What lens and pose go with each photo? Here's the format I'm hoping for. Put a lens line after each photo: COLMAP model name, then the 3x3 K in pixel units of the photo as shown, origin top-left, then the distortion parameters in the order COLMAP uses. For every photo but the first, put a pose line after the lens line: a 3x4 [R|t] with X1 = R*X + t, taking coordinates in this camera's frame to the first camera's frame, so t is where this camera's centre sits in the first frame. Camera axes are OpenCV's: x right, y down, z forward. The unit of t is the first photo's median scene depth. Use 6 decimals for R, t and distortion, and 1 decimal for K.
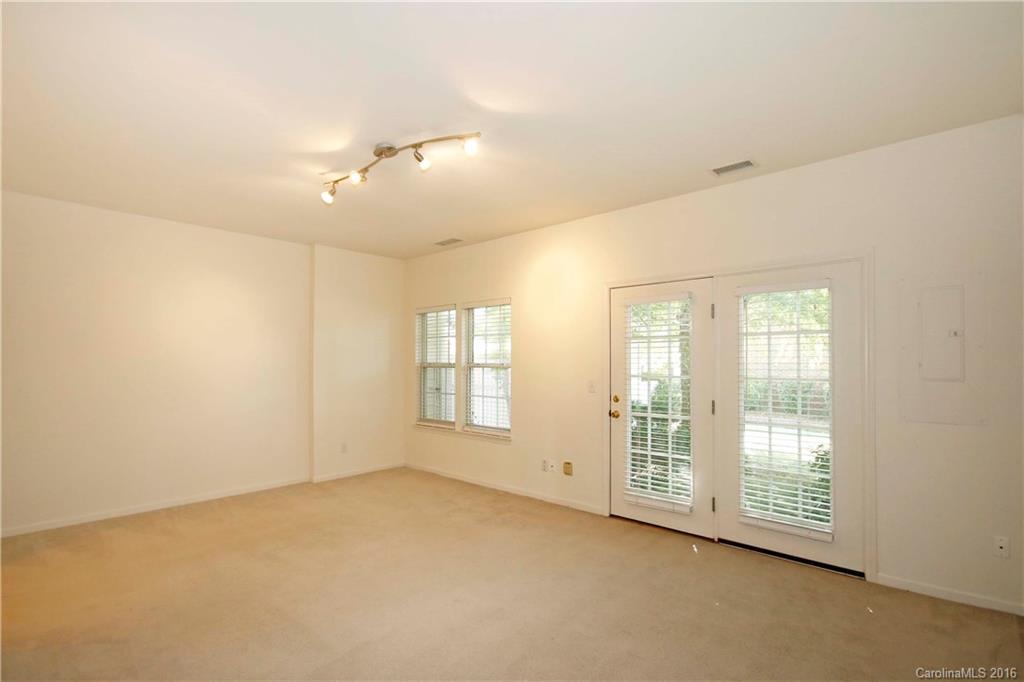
lens RADIAL K [[499.4, 0, 514.2], [0, 499.4, 346.2], [0, 0, 1]] dist [0.019769, 0.000618]
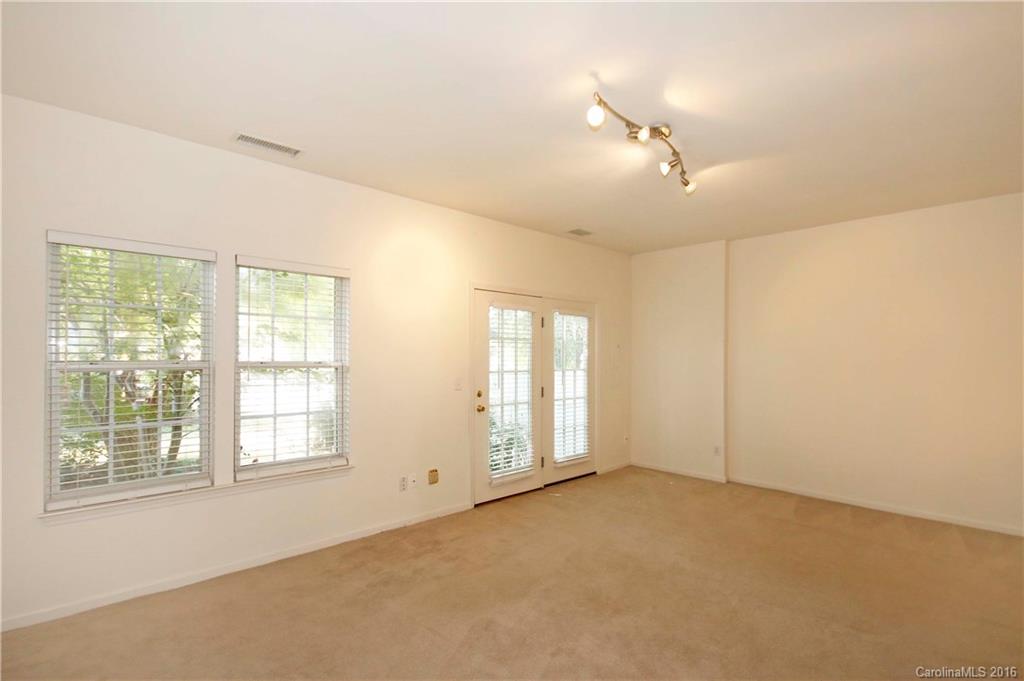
lens RADIAL K [[499.4, 0, 513.3], [0, 499.4, 344.7], [0, 0, 1]] dist [0.019769, 0.000618]
pose [[0.060367, 0.015749, 0.998052, -0.853903], [-0.046694, 0.998825, -0.012937, 0.010471], [-0.997083, -0.045822, 0.061032, 0.868759]]
